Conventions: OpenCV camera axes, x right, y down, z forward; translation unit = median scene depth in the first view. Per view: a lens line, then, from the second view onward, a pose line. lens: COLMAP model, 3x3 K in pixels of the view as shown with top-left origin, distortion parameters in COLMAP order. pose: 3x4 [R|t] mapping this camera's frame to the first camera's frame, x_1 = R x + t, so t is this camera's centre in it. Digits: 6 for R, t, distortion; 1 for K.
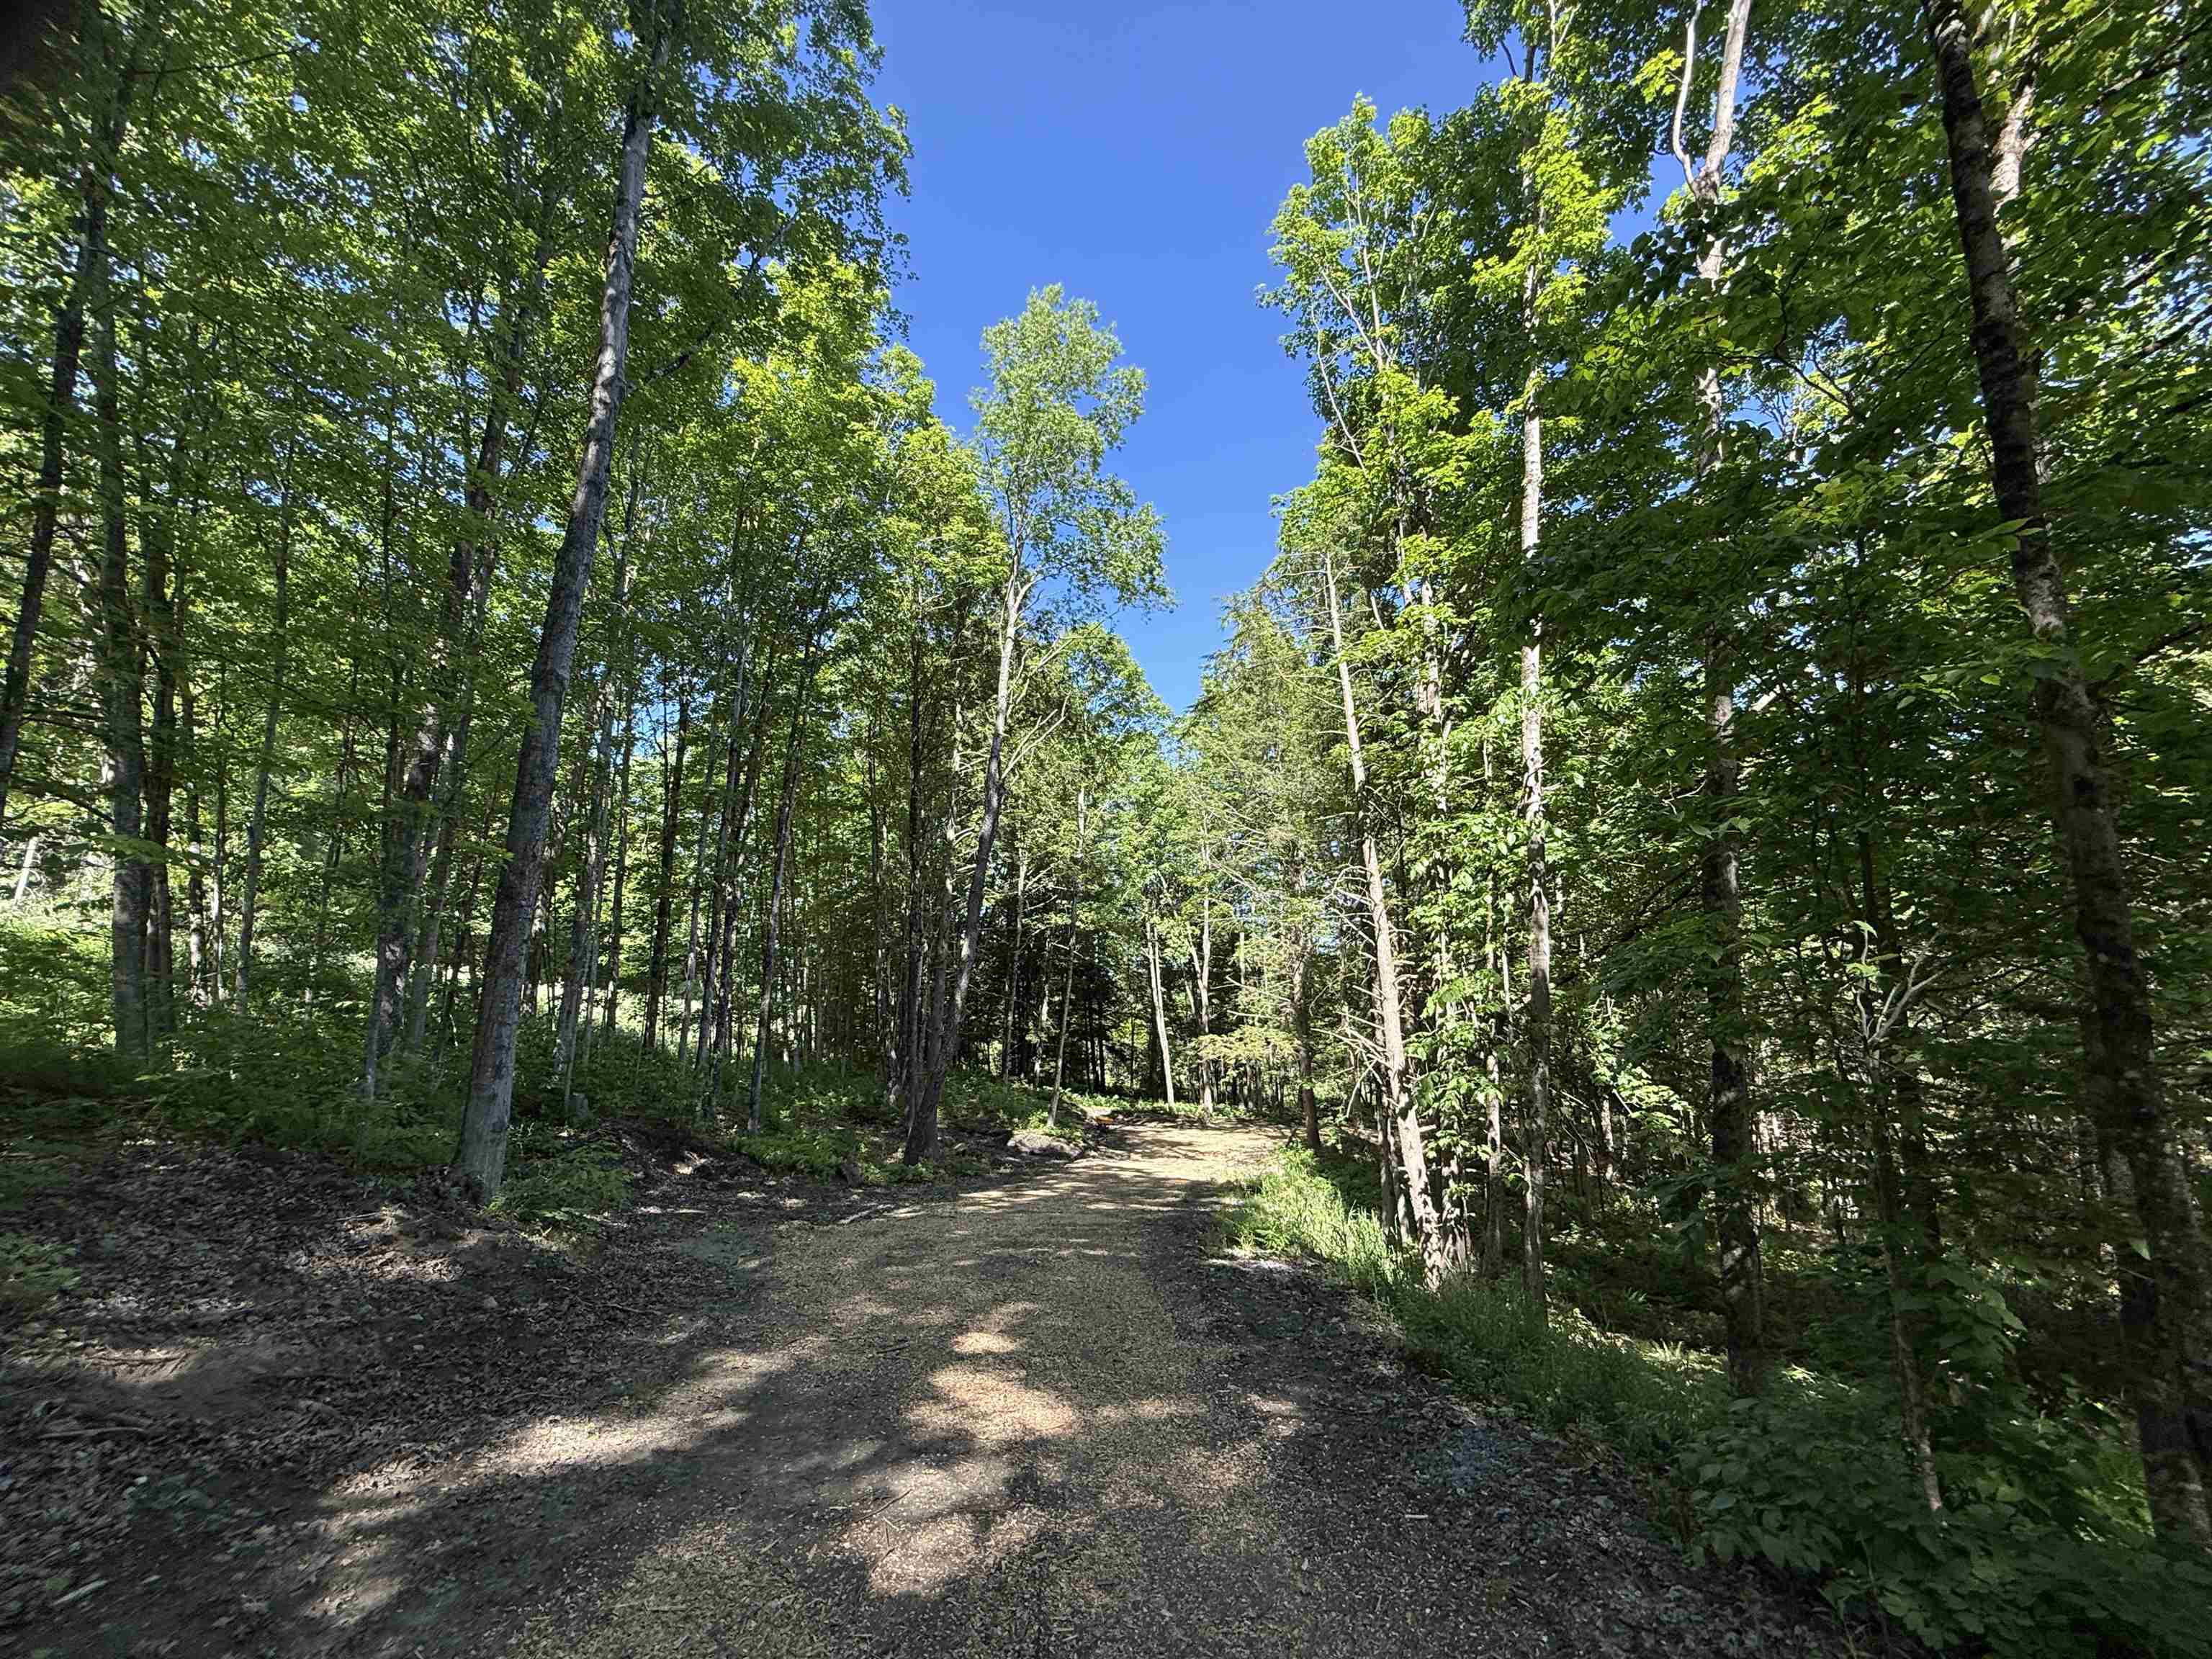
lens RADIAL K [[891.4, 0, 1117.1], [0, 891.4, 826.9], [0, 0, 1]] dist [-0.002029, -0.000477]
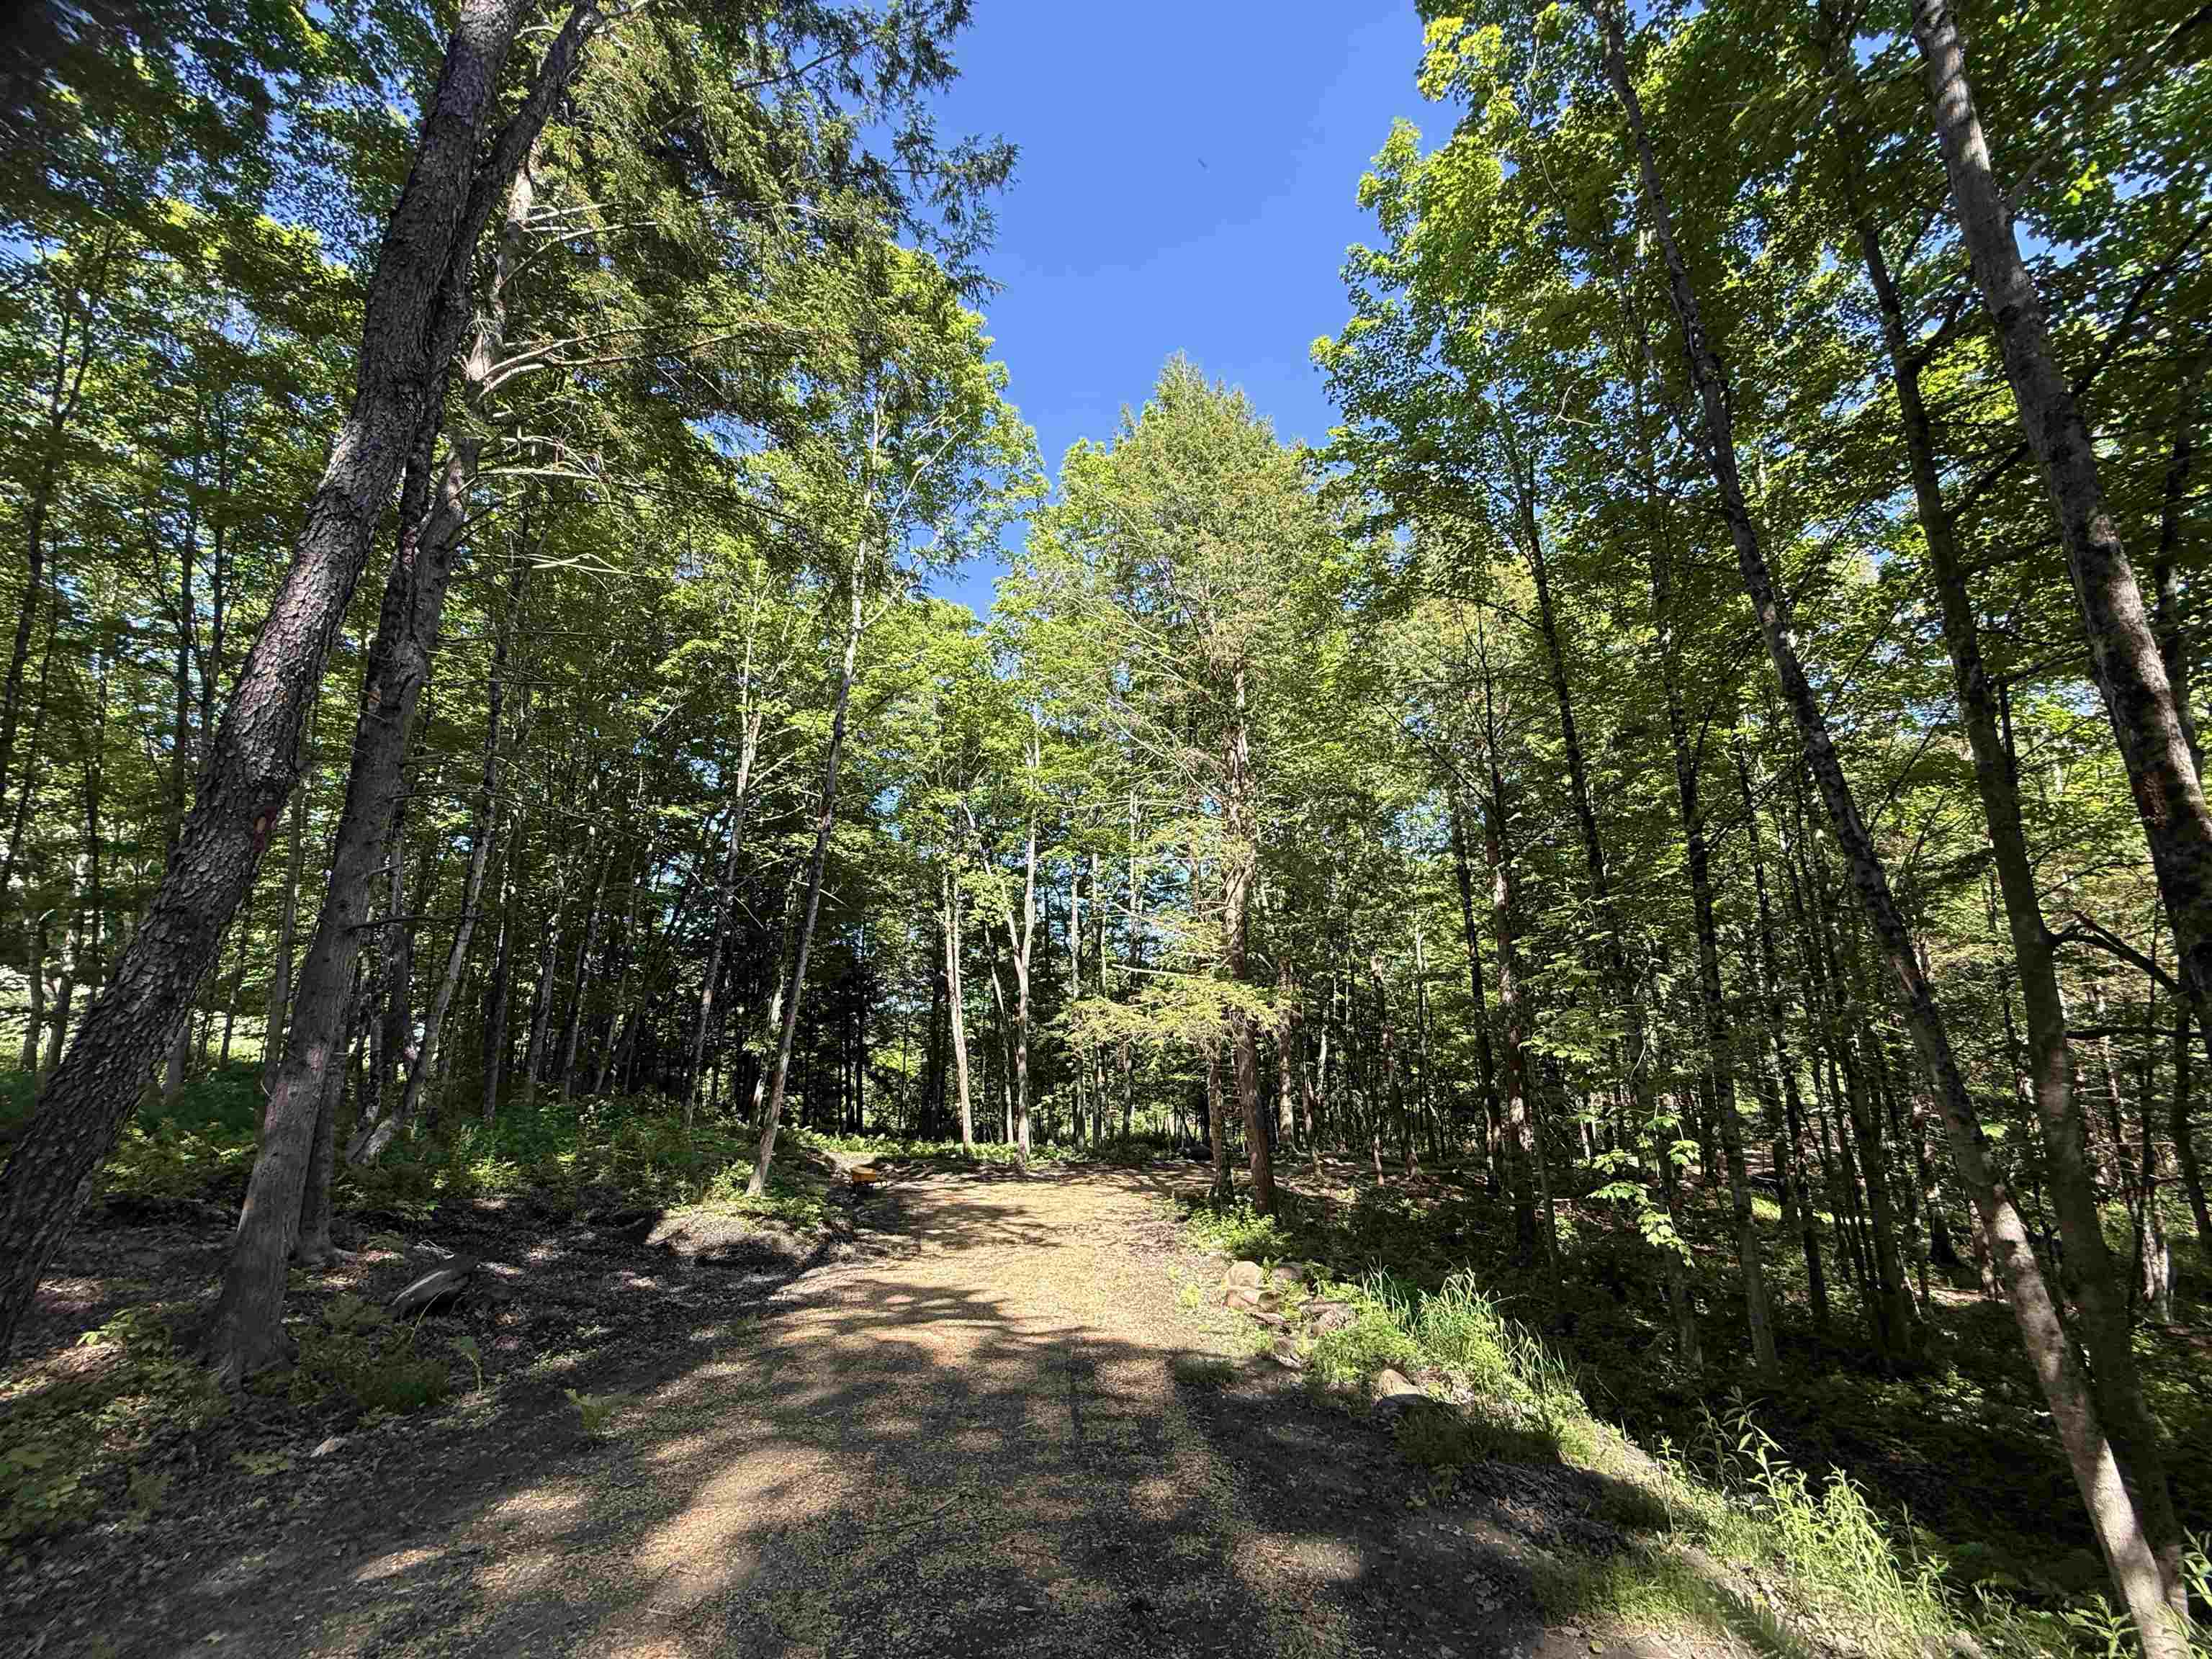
lens RADIAL K [[891.4, 0, 1117.1], [0, 891.4, 826.9], [0, 0, 1]] dist [-0.002029, -0.000477]
pose [[0.966644, 0.054067, 0.250352, -0.011562], [-0.043021, 0.997853, -0.049390, 0.104517], [-0.252485, 0.036972, 0.966894, 0.325972]]
